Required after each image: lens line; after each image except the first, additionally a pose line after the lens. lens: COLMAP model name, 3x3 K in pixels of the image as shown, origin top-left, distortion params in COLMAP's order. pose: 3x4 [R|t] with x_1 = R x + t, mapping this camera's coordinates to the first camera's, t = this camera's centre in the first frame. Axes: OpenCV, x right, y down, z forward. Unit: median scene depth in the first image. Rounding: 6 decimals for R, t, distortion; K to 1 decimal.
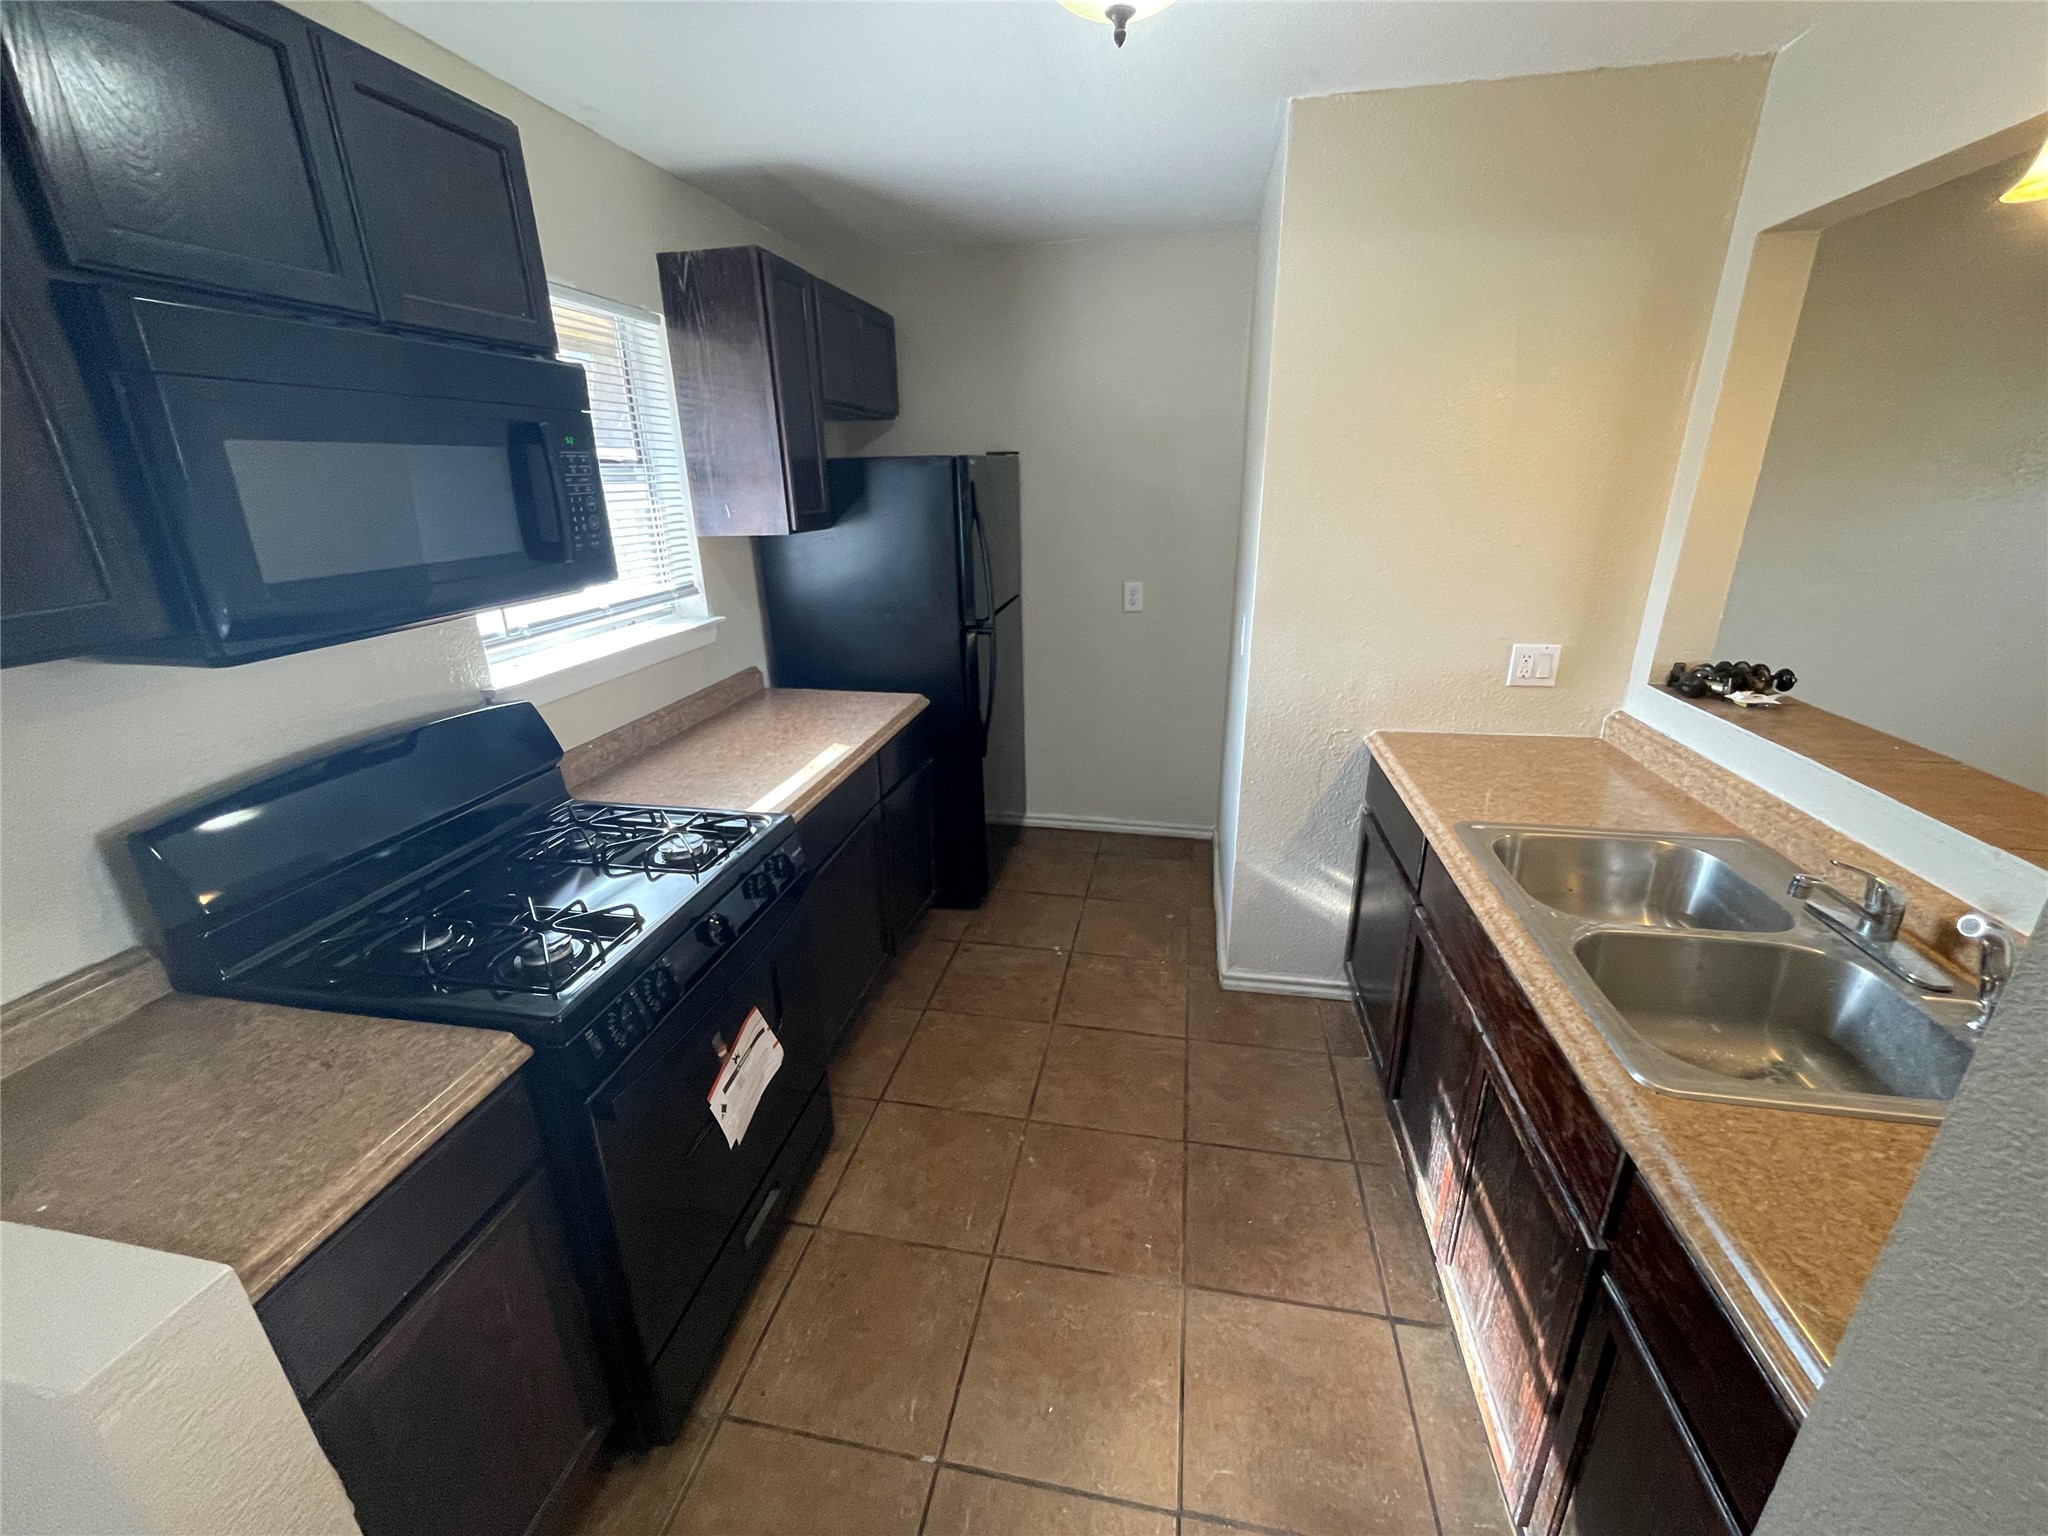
lens RADIAL K [[827.5, 0, 1021.7], [0, 827.5, 765.8], [0, 0, 1]] dist [-0.004304, -0.000006]
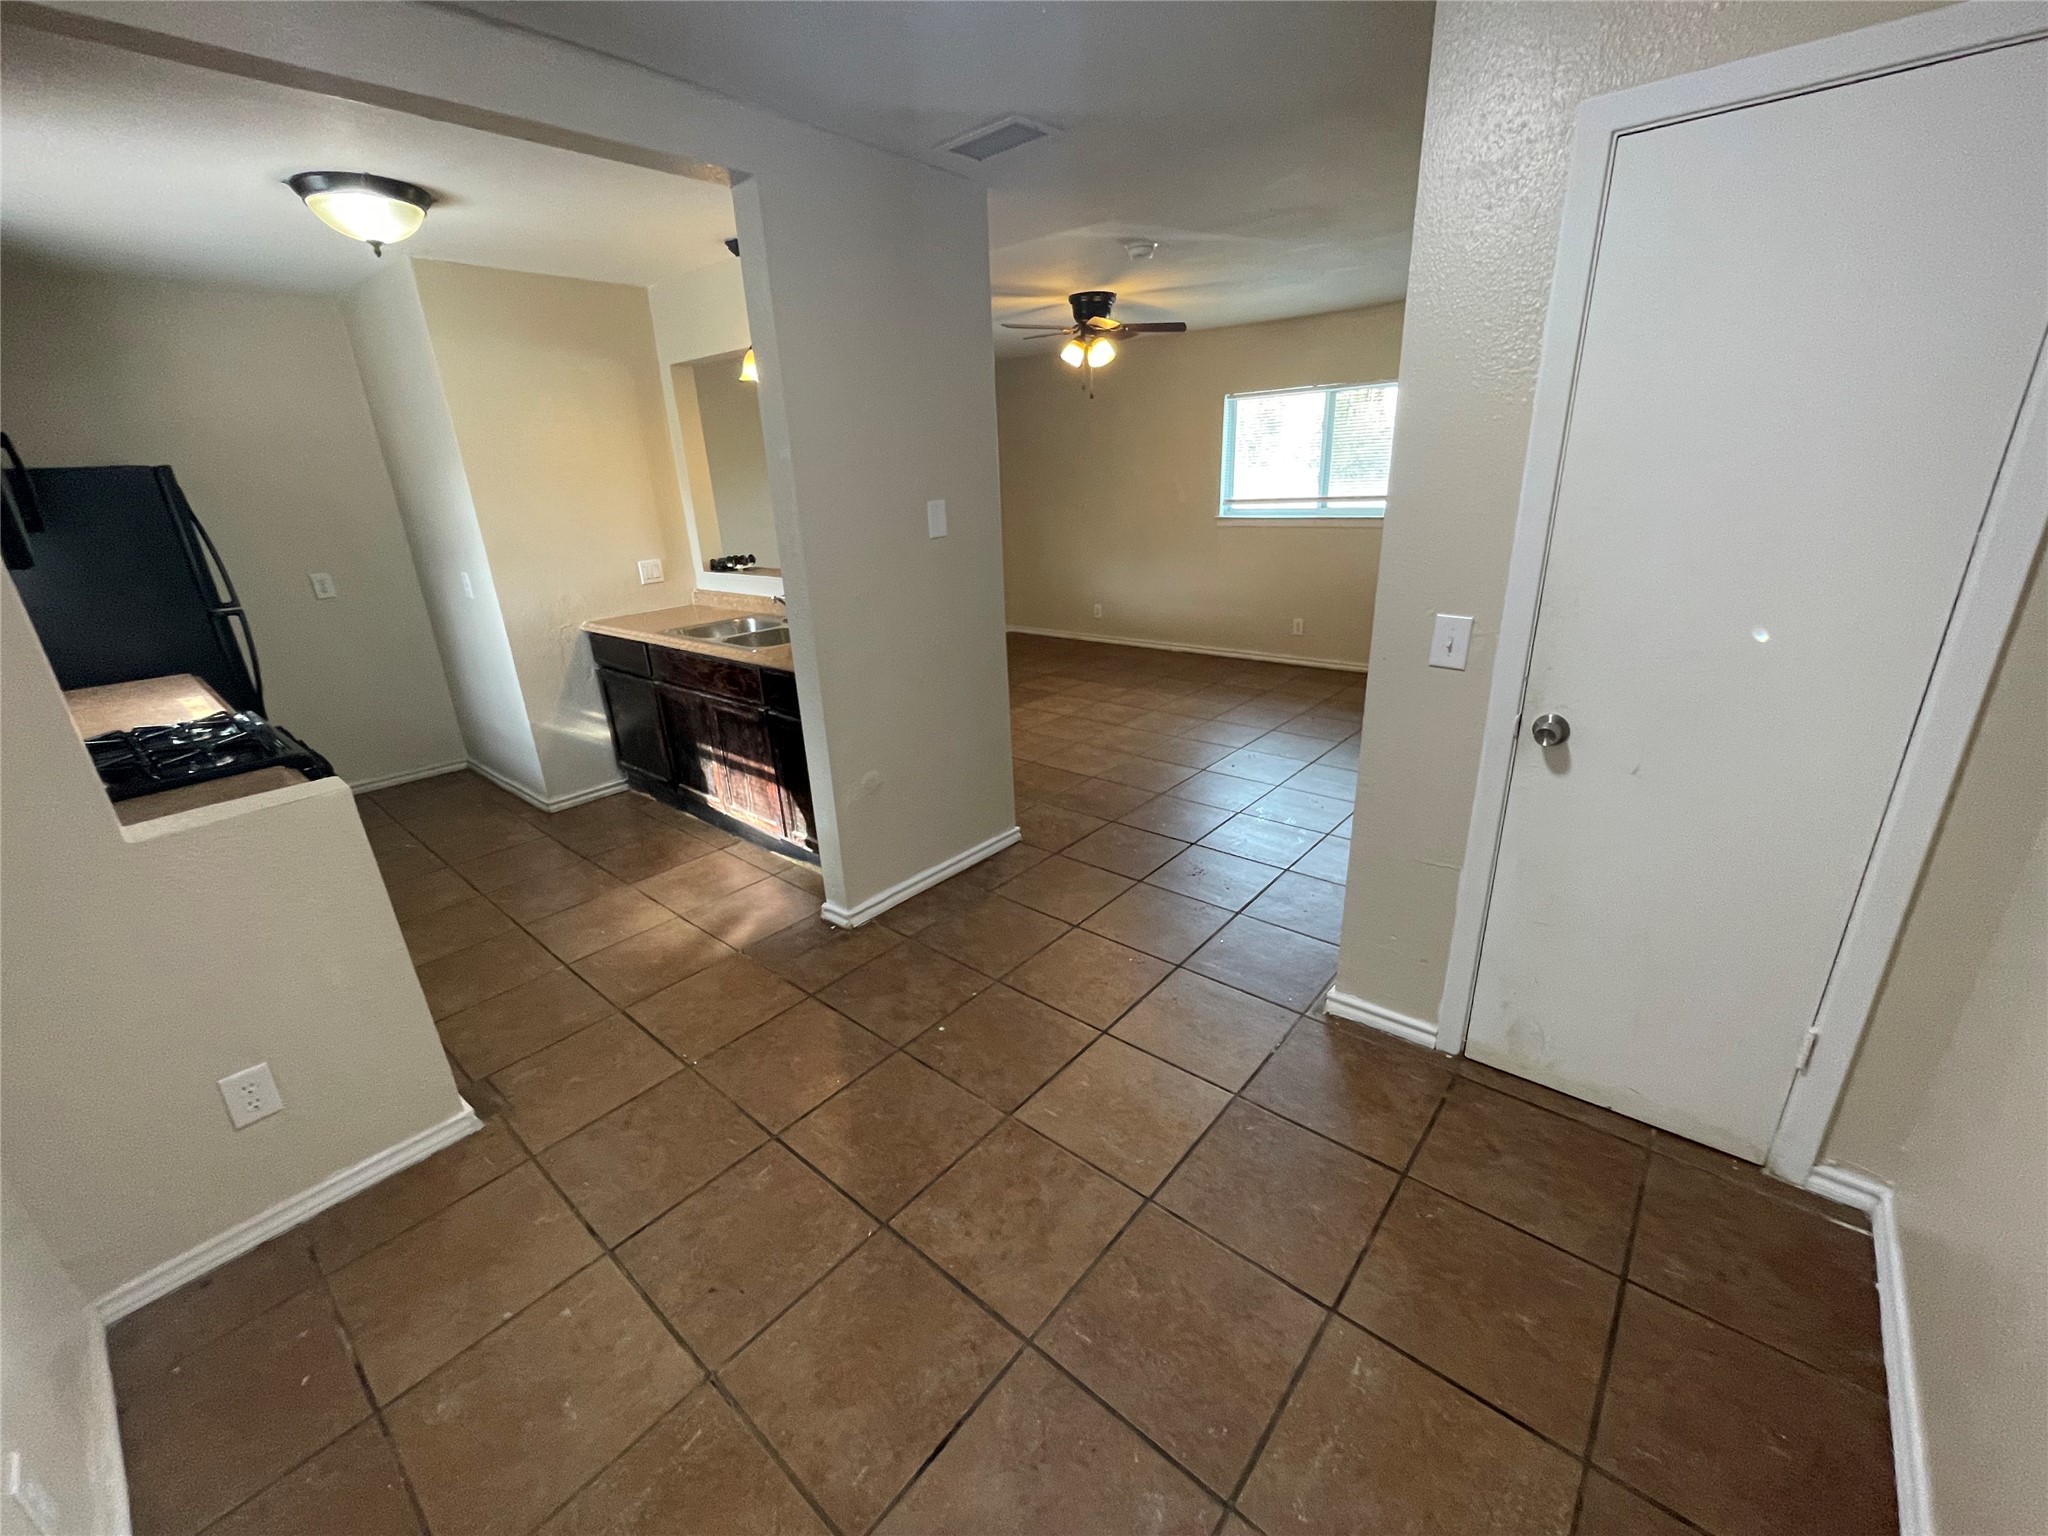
lens RADIAL K [[827.5, 0, 1022.5], [0, 827.5, 768.7], [0, 0, 1]] dist [-0.004304, -0.000006]
pose [[0.493302, -0.301303, 0.816008, -0.705901], [0.318812, 0.935441, 0.152671, 0.308663], [-0.809328, 0.184841, 0.557514, -0.731605]]
